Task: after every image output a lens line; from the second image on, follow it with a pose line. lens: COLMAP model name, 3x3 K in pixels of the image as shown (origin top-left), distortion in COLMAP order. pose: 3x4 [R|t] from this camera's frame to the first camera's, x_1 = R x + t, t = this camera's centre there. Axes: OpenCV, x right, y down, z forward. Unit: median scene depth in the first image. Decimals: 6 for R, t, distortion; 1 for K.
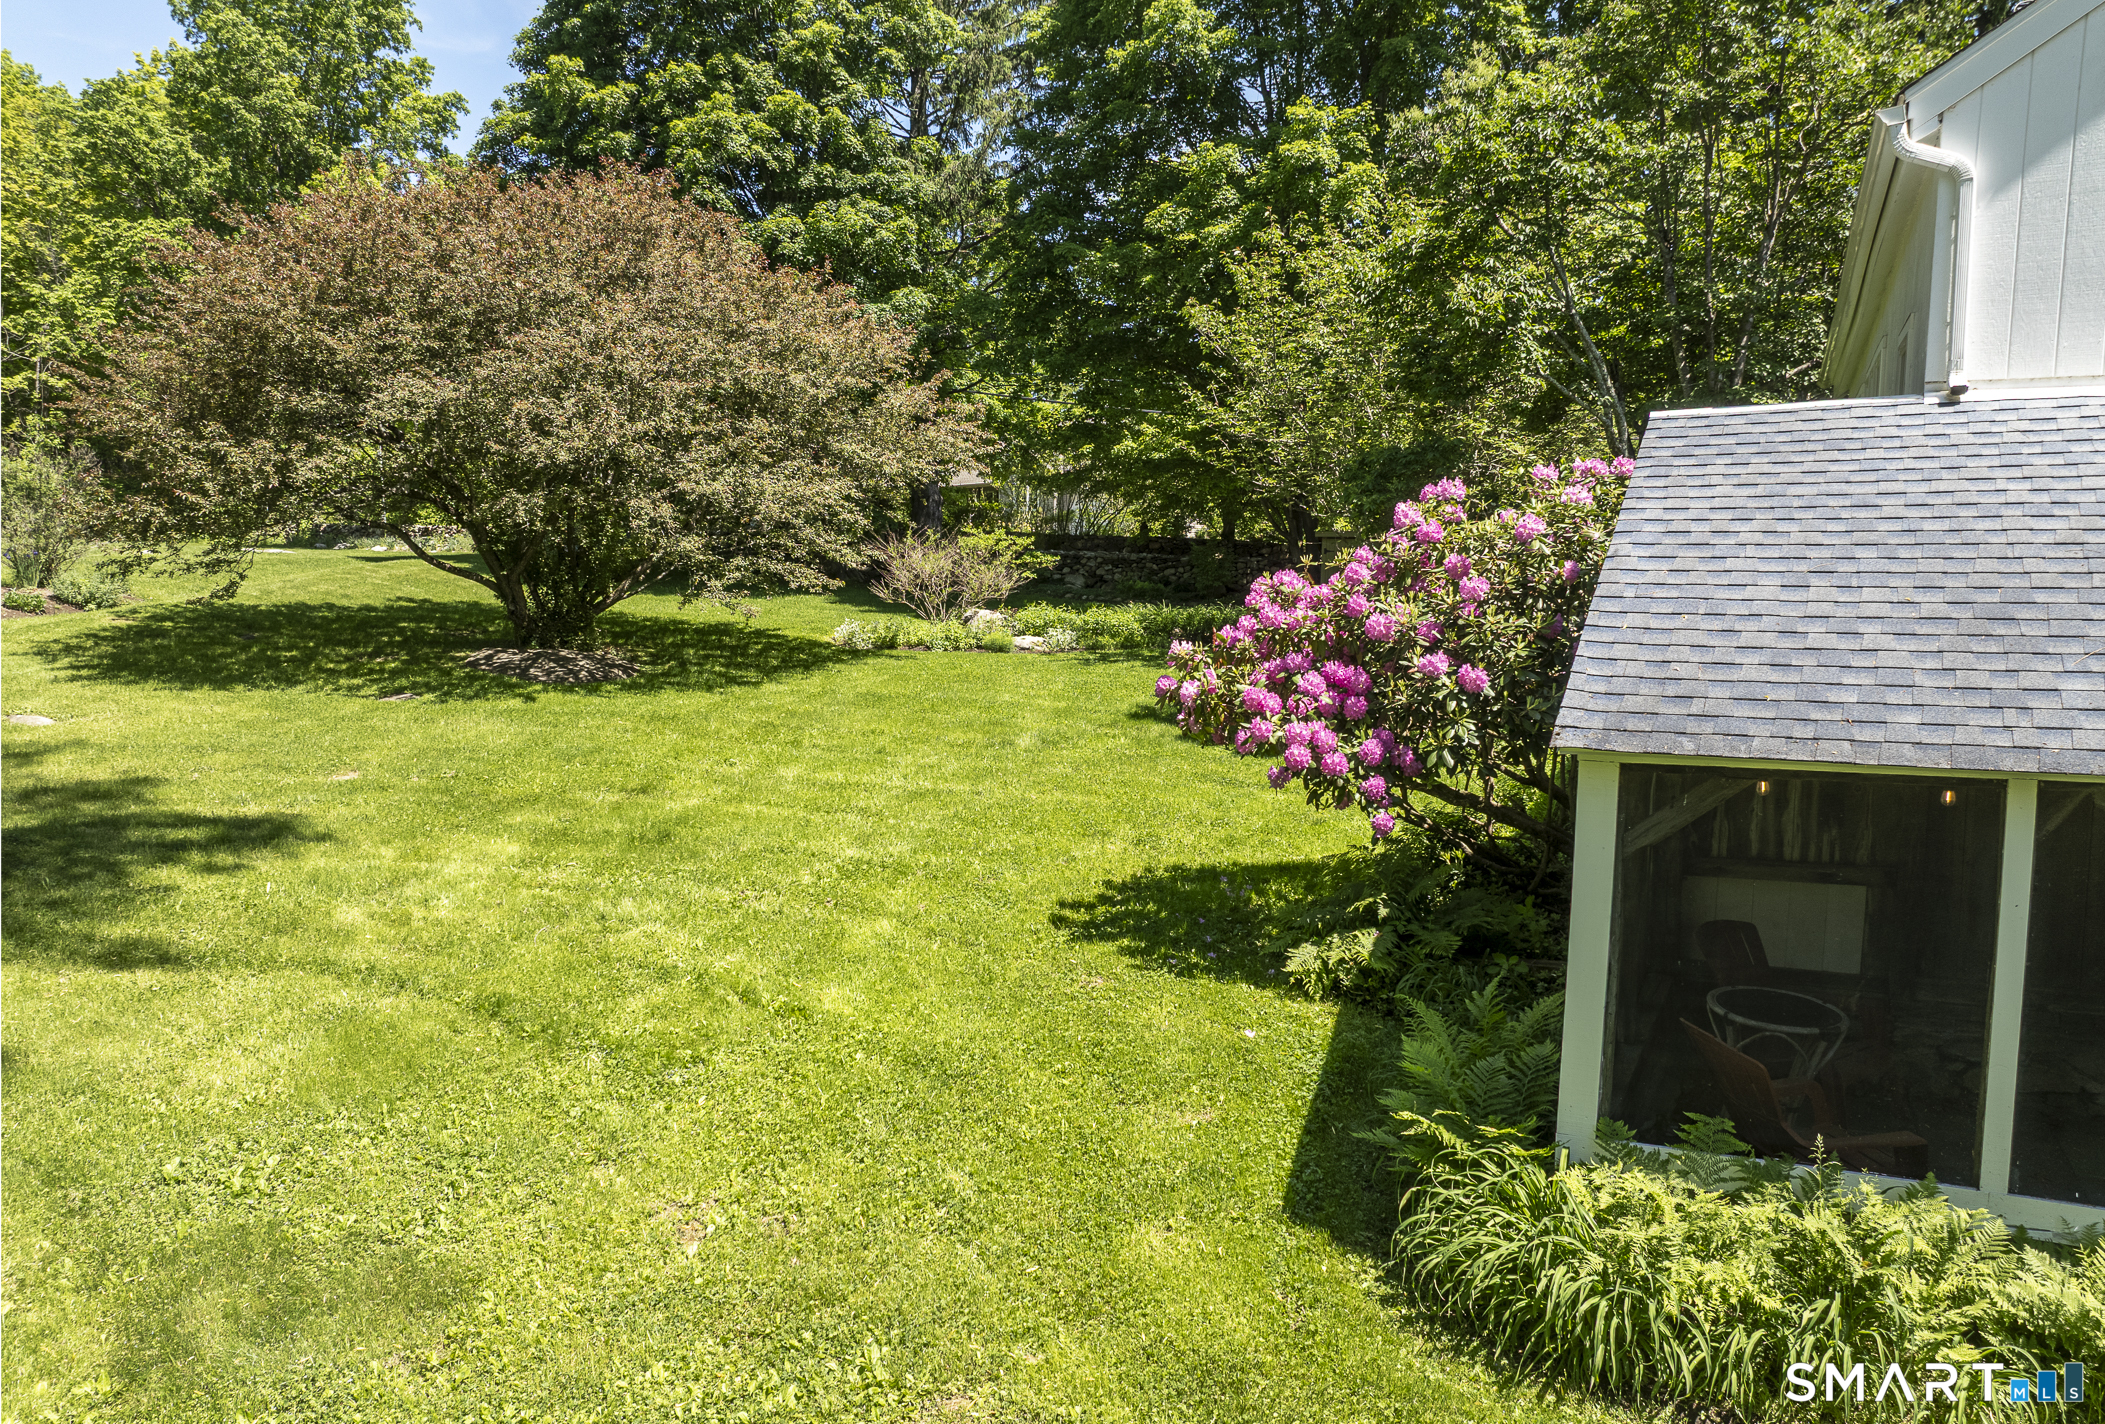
lens RADIAL K [[1514.9, 0, 1047.1], [0, 1514.9, 749.7], [0, 0, 1]] dist [-0.075157, 0.053356]
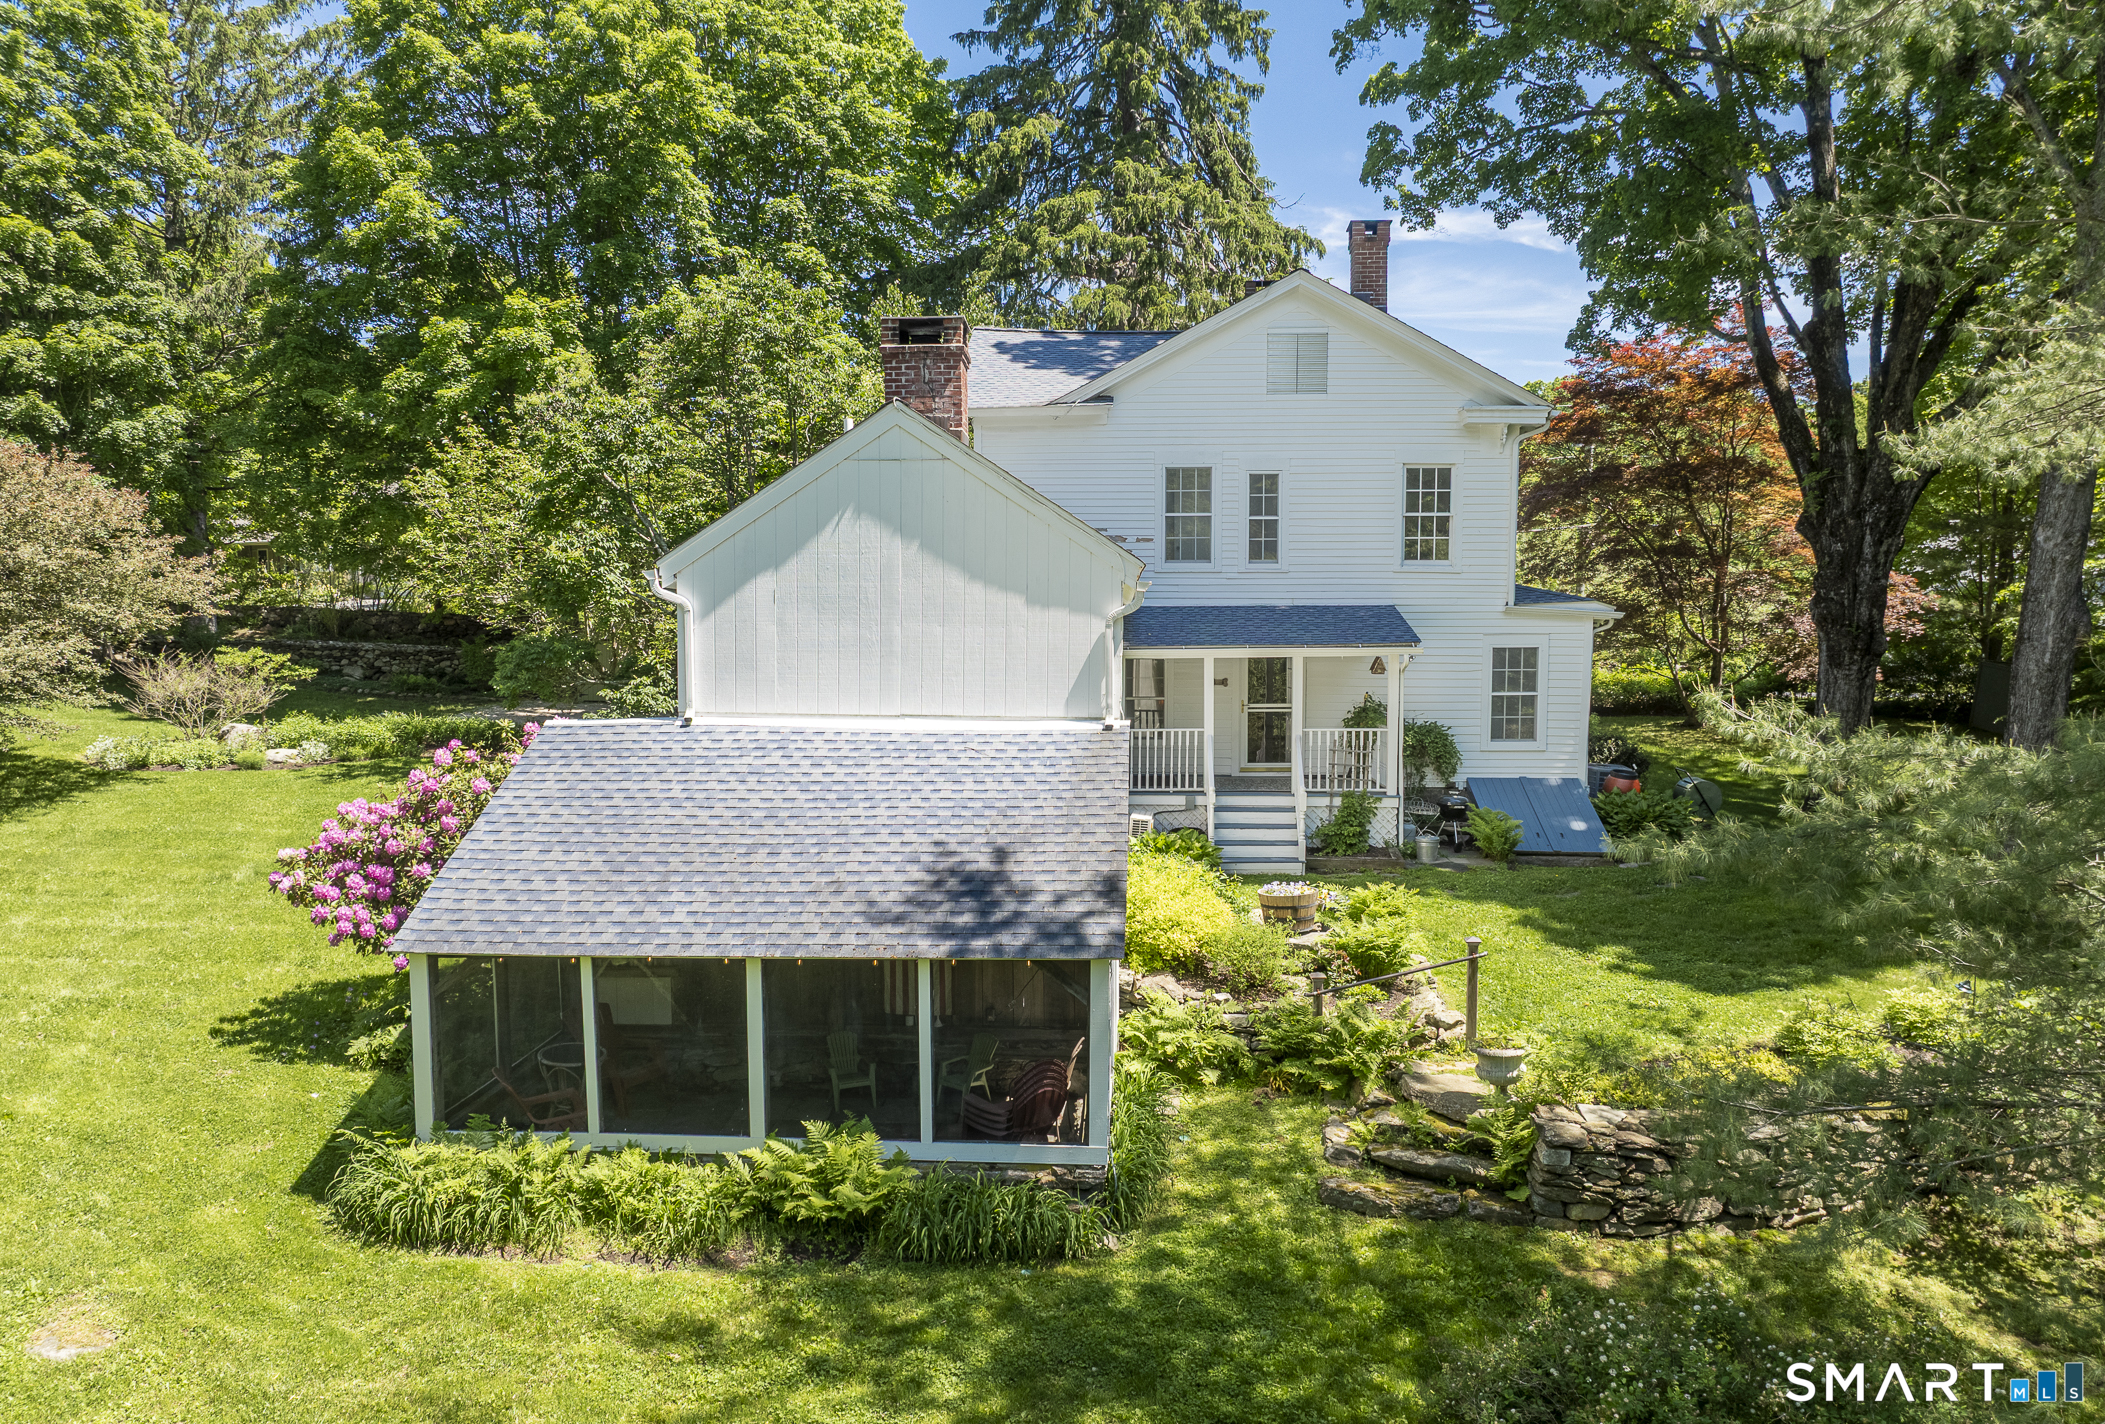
lens RADIAL K [[1514.9, 0, 1047.1], [0, 1514.9, 749.7], [0, 0, 1]] dist [-0.075157, 0.053356]
pose [[0.914888, -0.037610, 0.401952, 0.099009], [0.044863, 0.998956, -0.008643, -0.064523], [-0.401207, 0.025940, 0.915620, -0.378332]]
